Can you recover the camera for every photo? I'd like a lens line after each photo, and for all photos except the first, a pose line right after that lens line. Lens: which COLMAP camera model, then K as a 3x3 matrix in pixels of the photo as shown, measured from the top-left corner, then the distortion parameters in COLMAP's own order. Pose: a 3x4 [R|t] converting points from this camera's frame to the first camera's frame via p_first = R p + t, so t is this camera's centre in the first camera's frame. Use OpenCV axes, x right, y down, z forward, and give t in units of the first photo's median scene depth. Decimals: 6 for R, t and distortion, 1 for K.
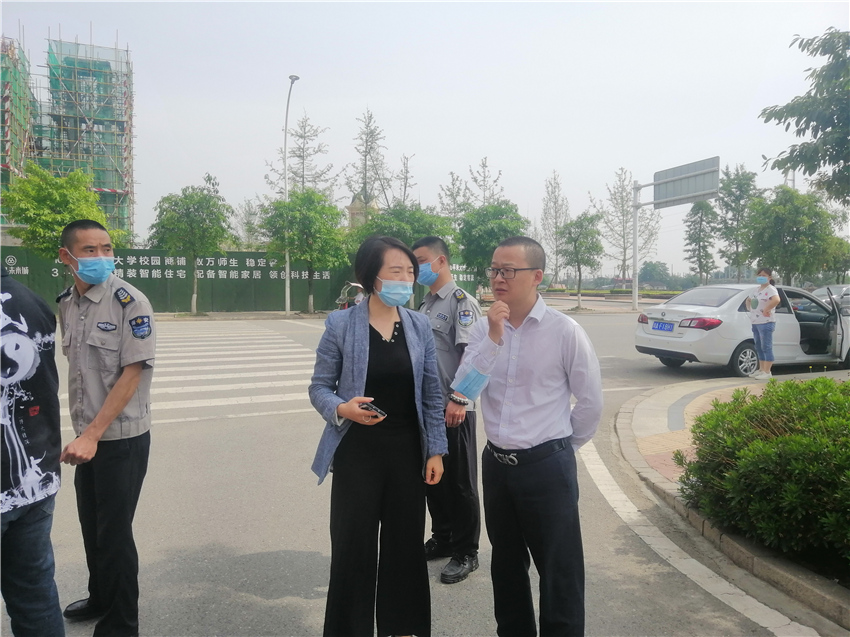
lens RADIAL K [[638.1, 0, 434.3], [0, 638.1, 323.2], [0, 0, 1]] dist [0.045573, -0.055843]
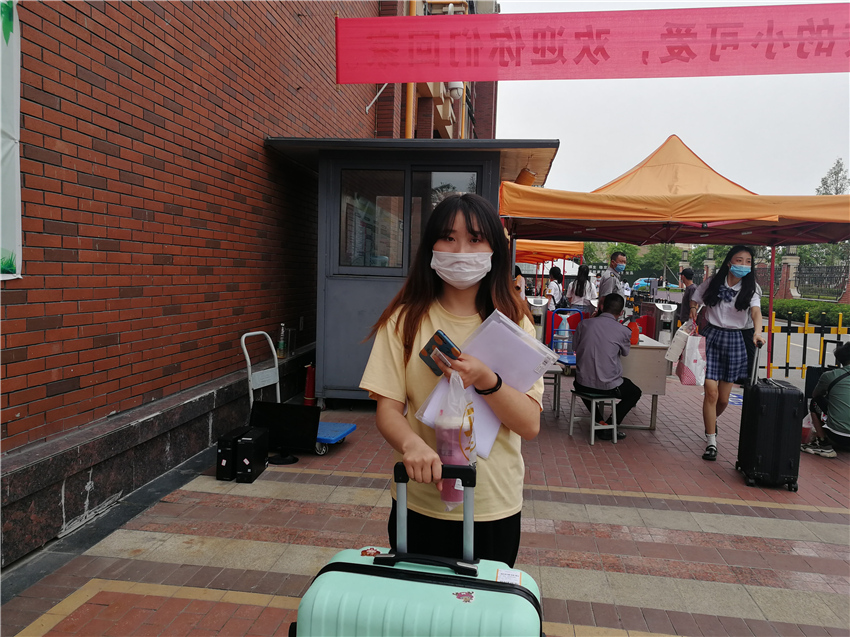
lens RADIAL K [[666.8, 0, 426.3], [0, 666.8, 316.6], [0, 0, 1]] dist [0.012612, 0.005357]
pose [[0.872295, 0.063040, -0.484899, 0.404106], [-0.062592, 0.997892, 0.017135, 0.098529], [0.484957, 0.015404, 0.874402, -1.648511]]
